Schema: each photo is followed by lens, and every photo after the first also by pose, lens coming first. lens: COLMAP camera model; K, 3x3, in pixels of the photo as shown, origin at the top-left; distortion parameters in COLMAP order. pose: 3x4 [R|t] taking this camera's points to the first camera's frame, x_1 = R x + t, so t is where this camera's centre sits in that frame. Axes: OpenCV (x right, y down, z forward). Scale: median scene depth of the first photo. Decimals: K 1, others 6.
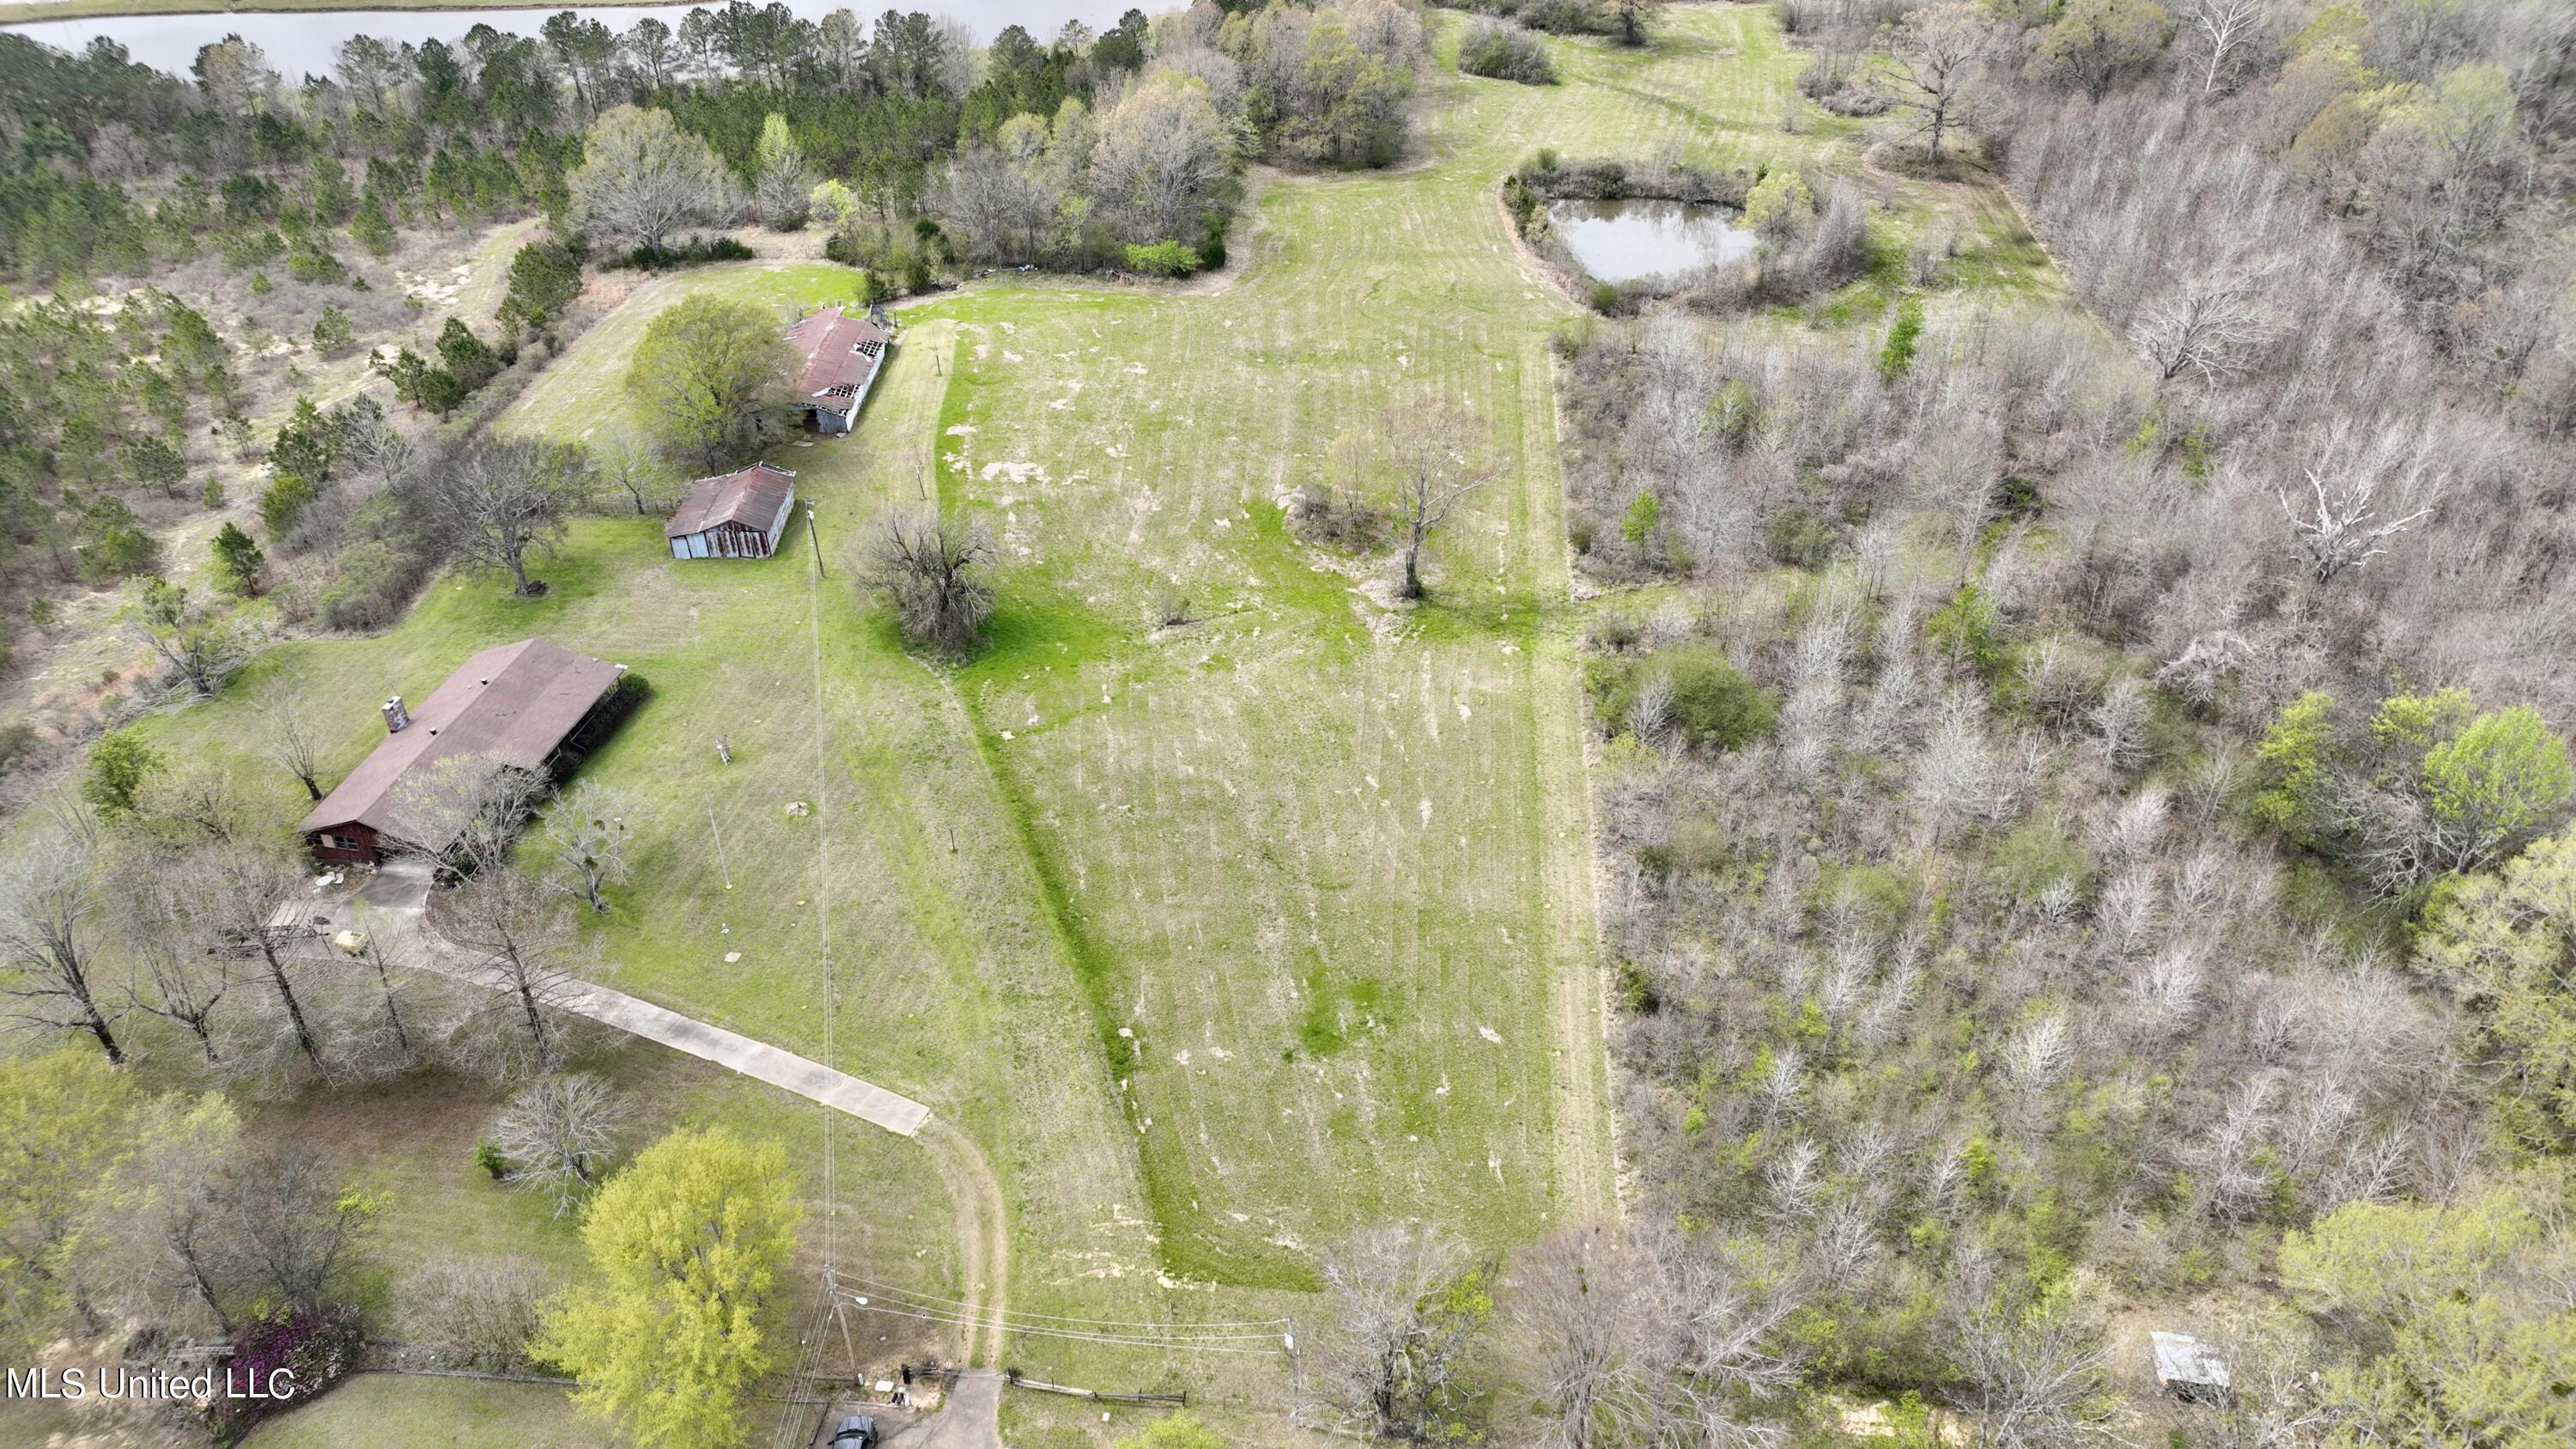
lens RADIAL K [[1760.5, 0, 1288.0], [0, 1760.5, 724.5], [0, 0, 1]] dist [0.017080, 0.008305]
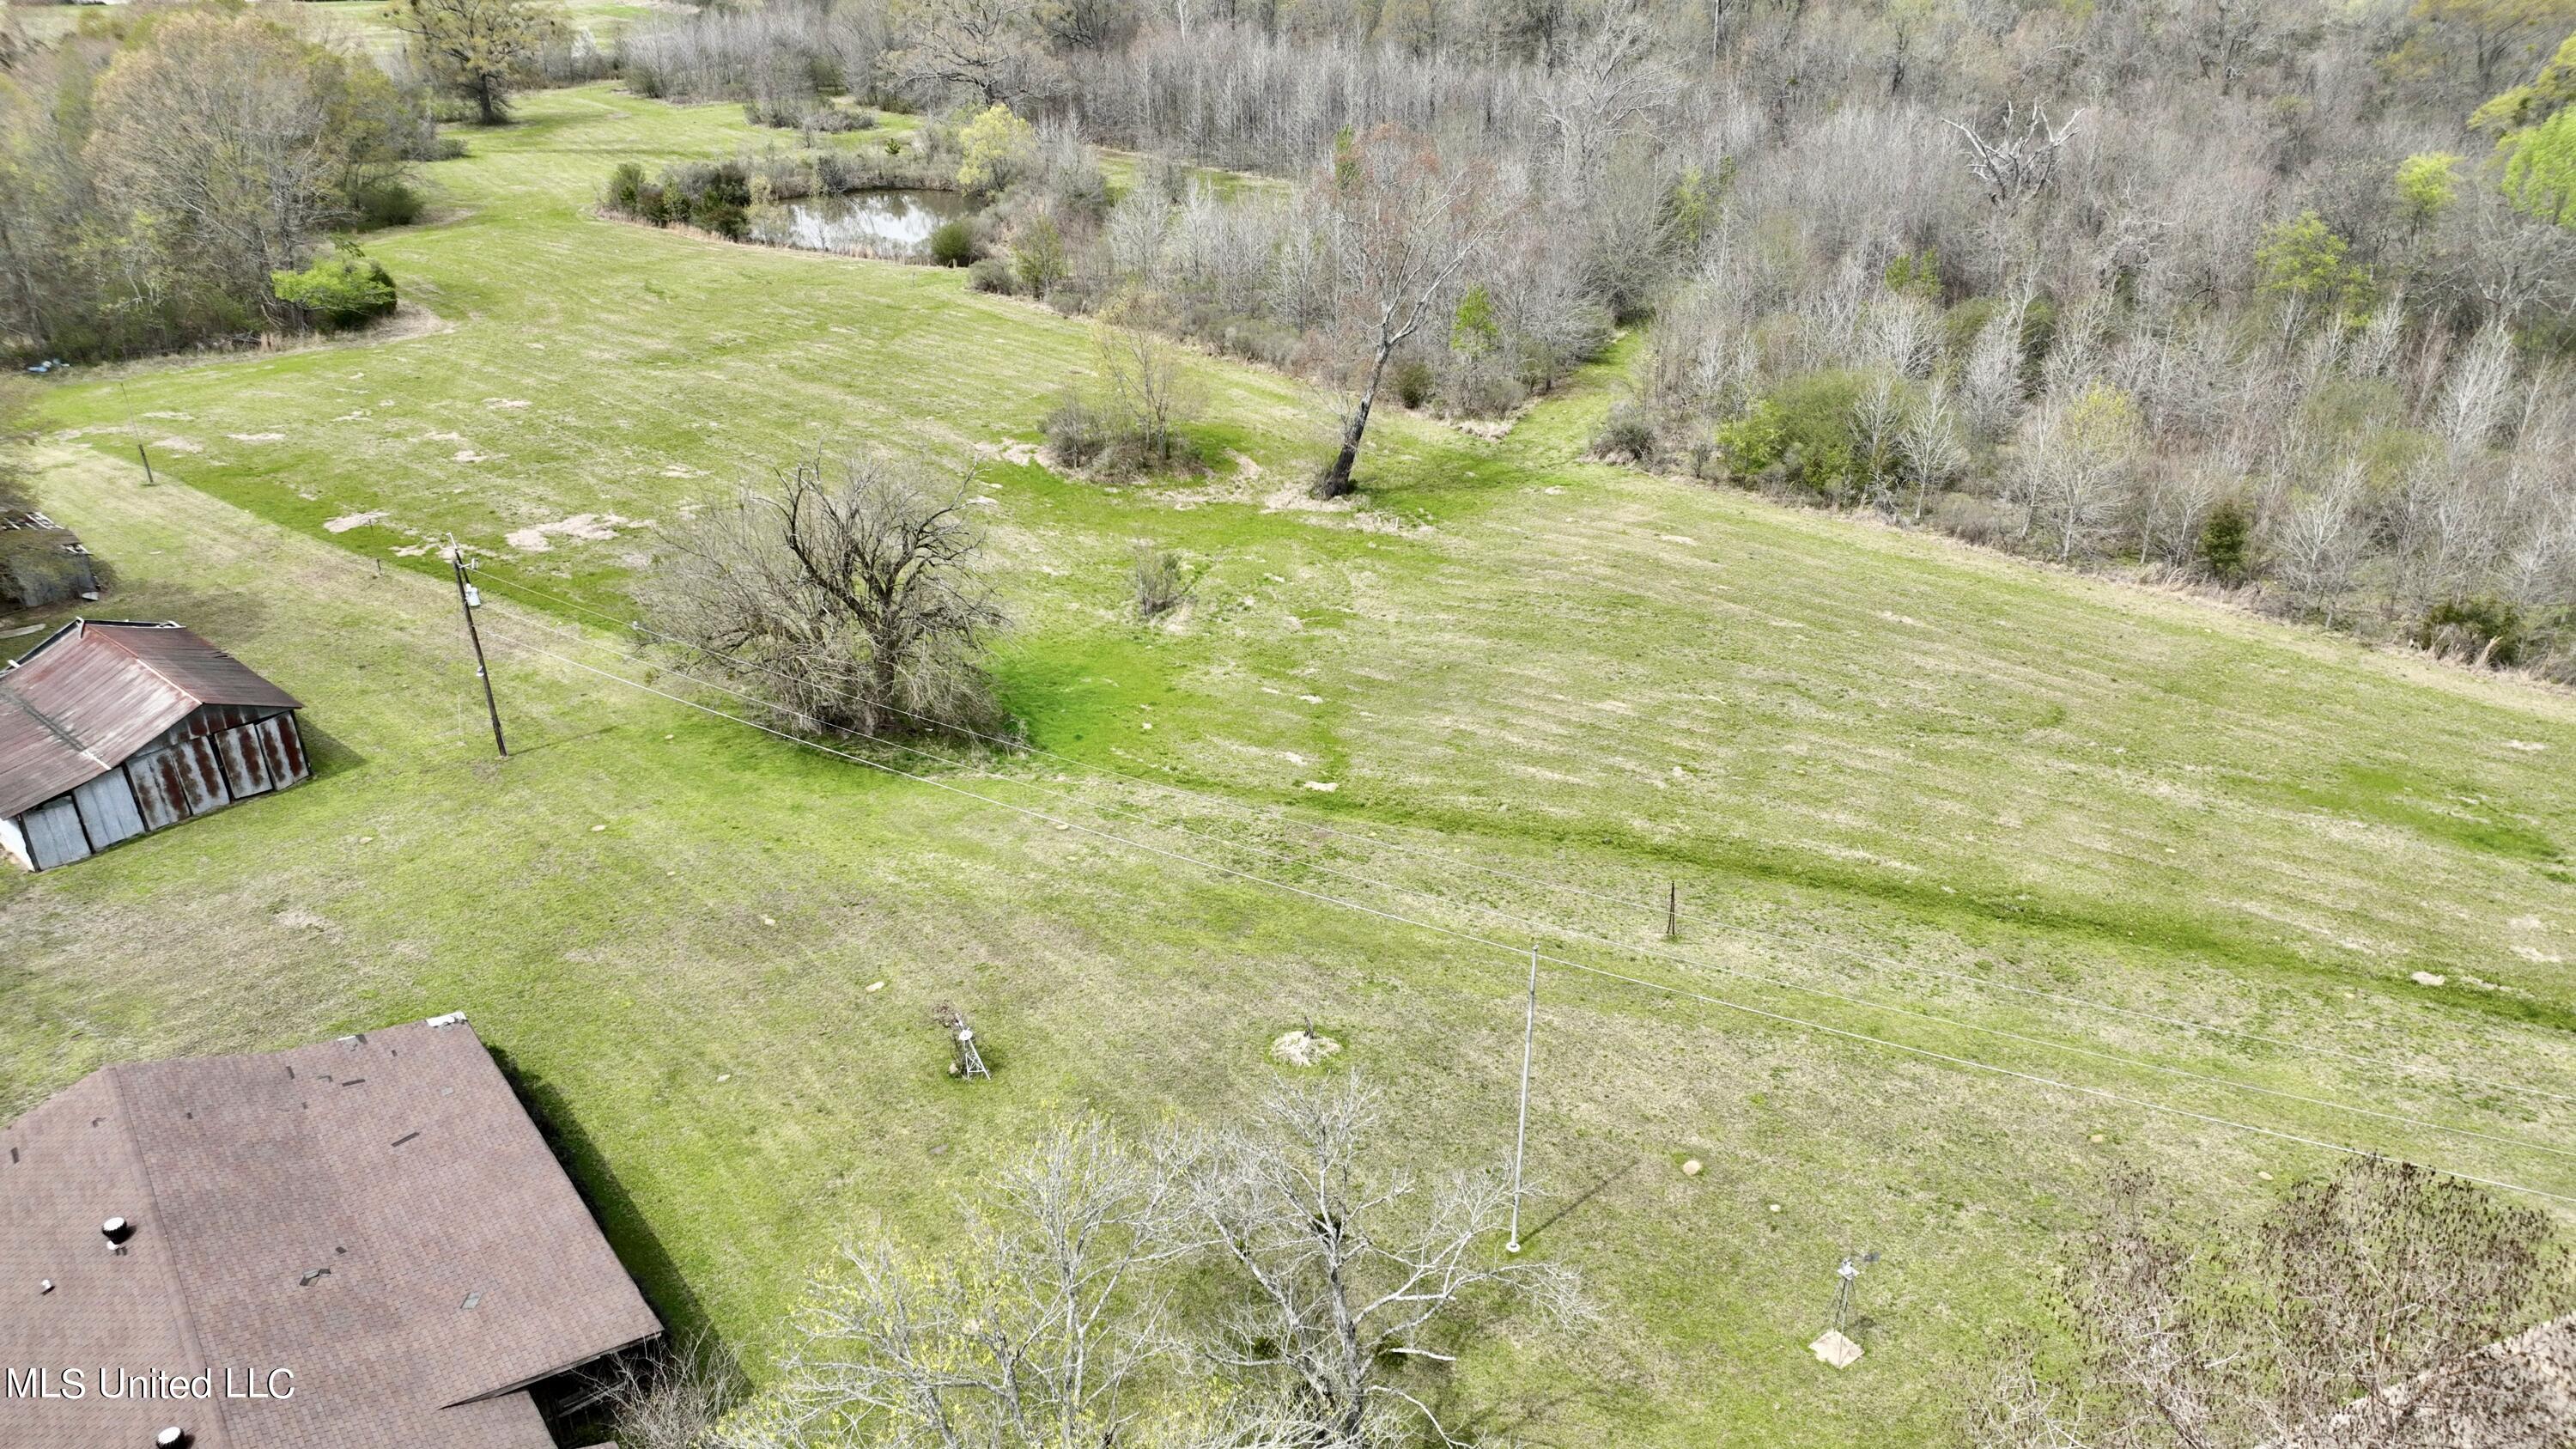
lens RADIAL K [[1784.2, 0, 1274.4], [0, 1784.2, 725.1], [0, 0, 1]] dist [0.011790, 0.008995]
pose [[0.665451, -0.333288, 0.667903, -0.403641], [0.433750, 0.900866, 0.017380, -0.018455], [-0.607484, 0.278138, 0.744045, 0.554010]]
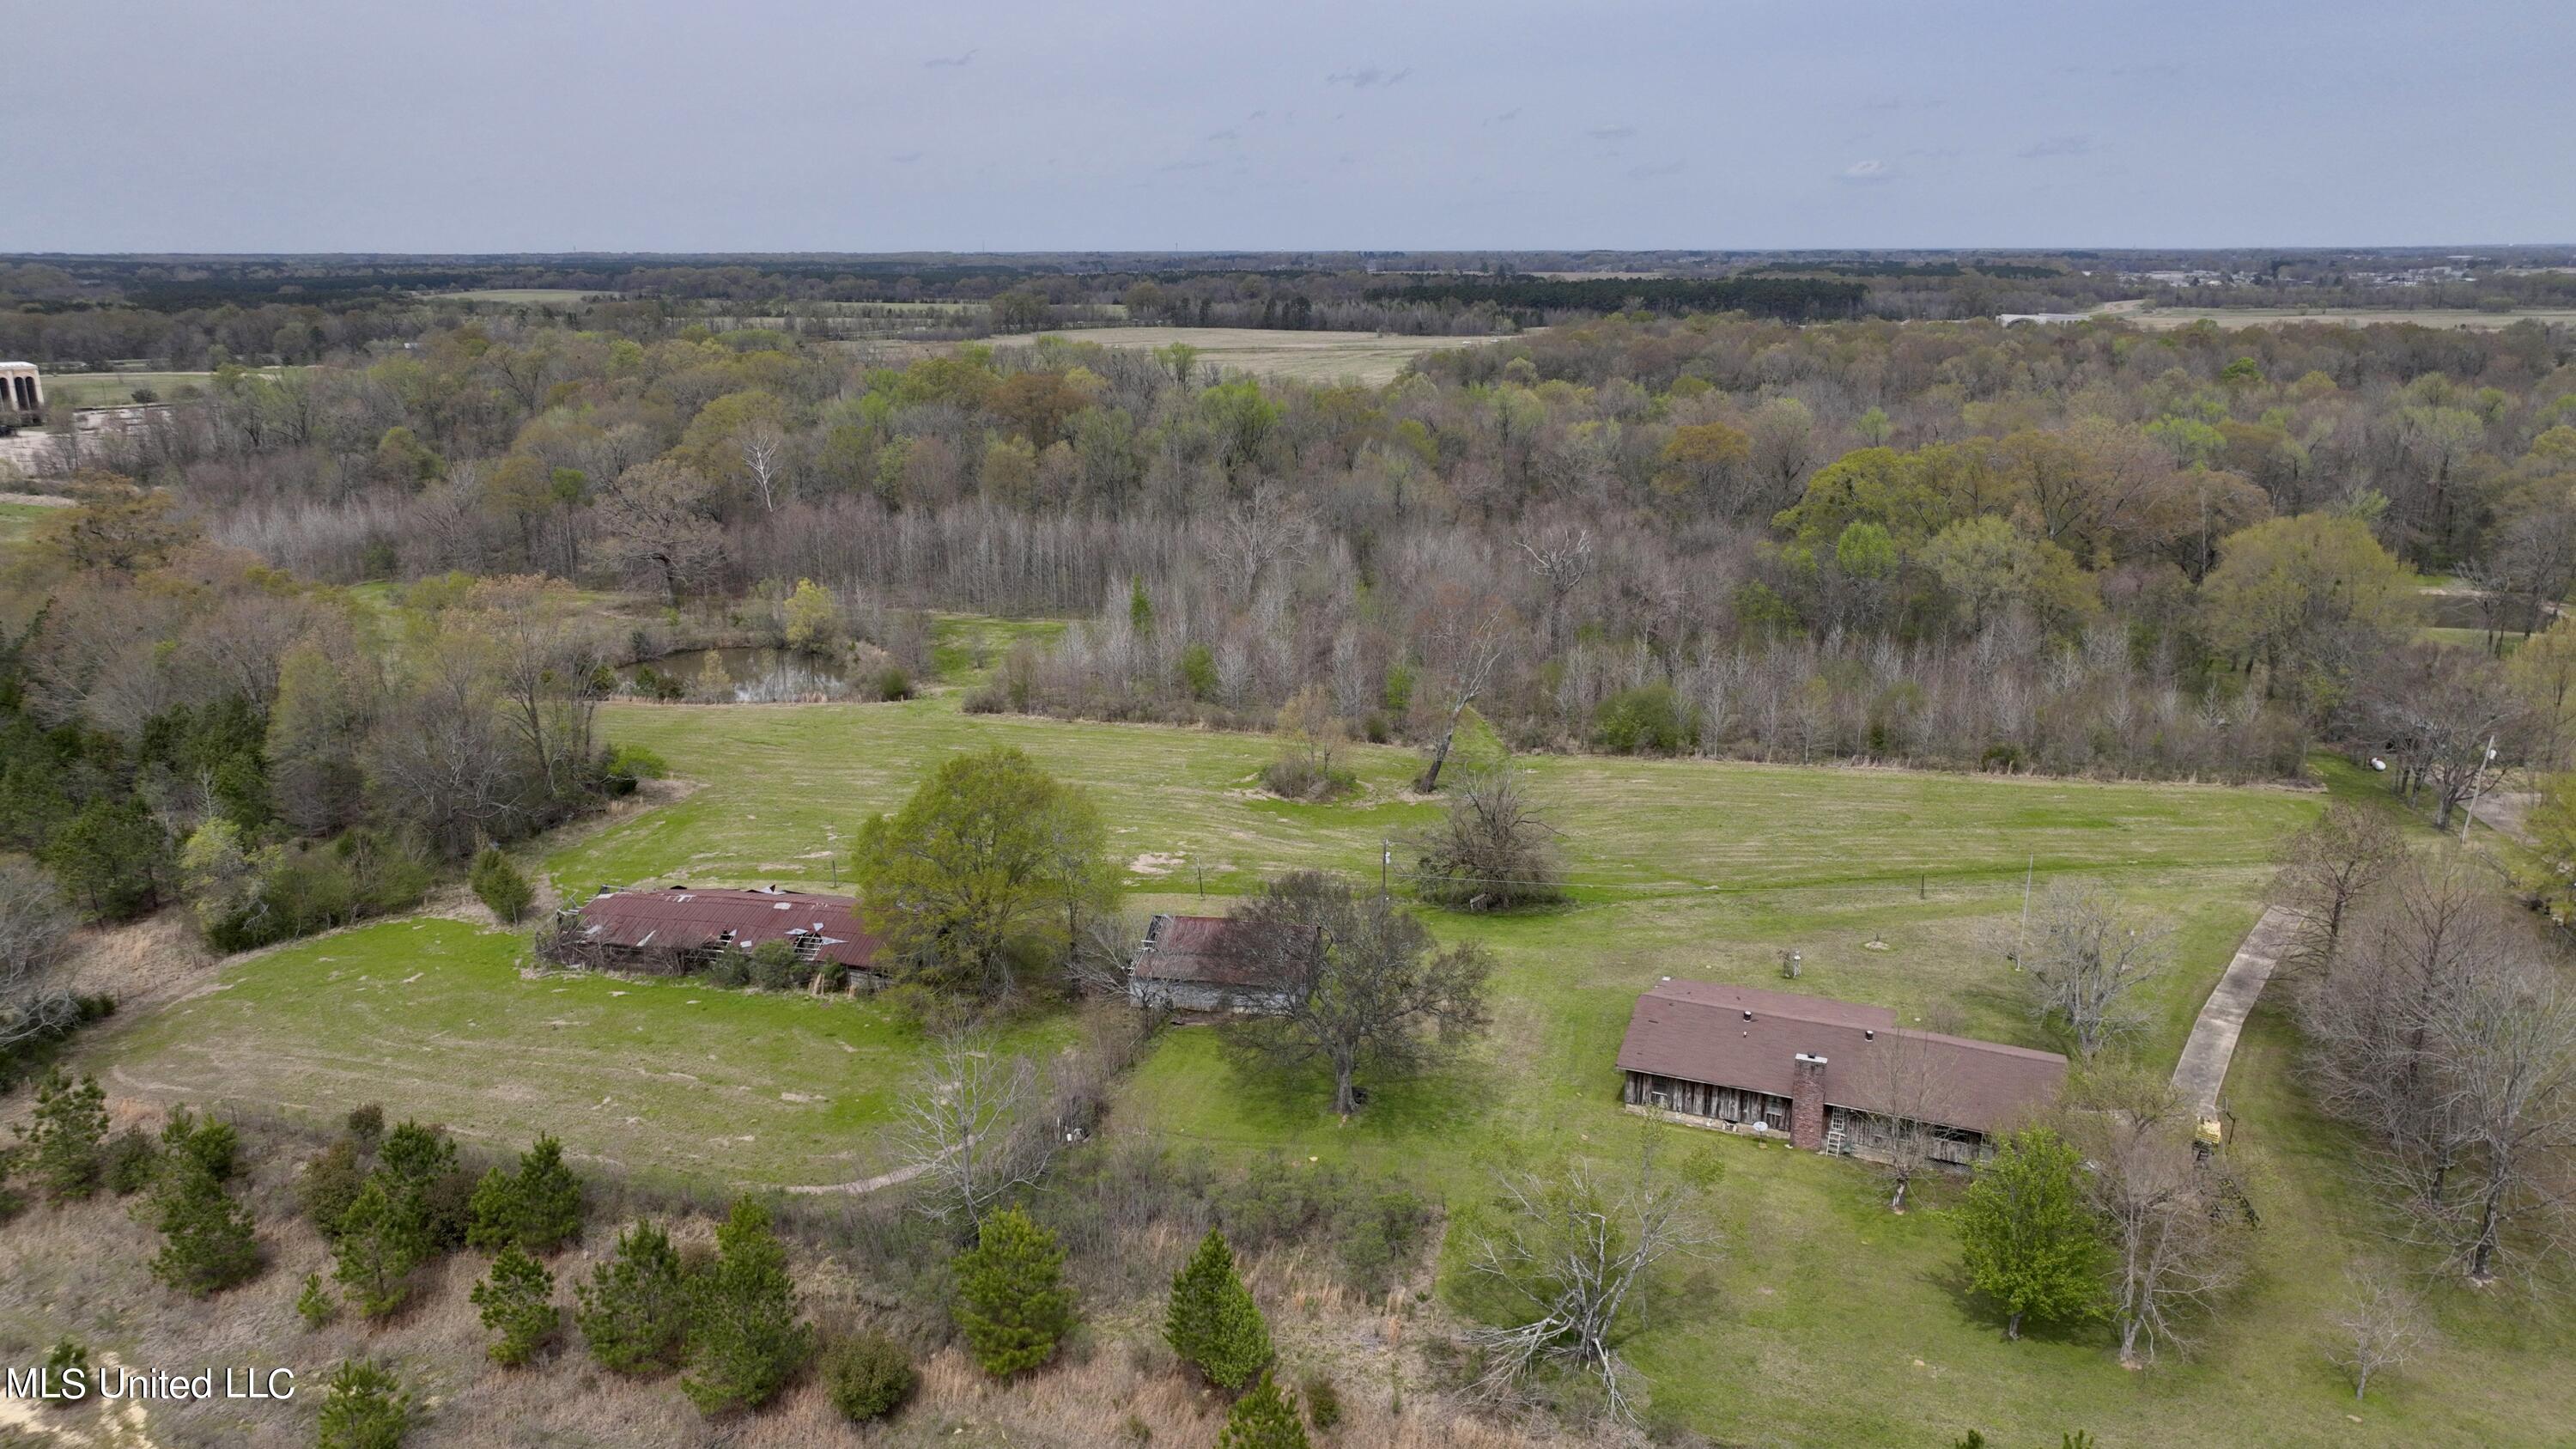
lens RADIAL K [[1784.2, 0, 1274.4], [0, 1784.2, 725.1], [0, 0, 1]] dist [0.011790, 0.008995]
pose [[0.223653, -0.247279, 0.942779, -0.969711], [0.568241, 0.818964, 0.080001, -0.246099], [-0.791885, 0.517833, 0.323678, 0.697198]]
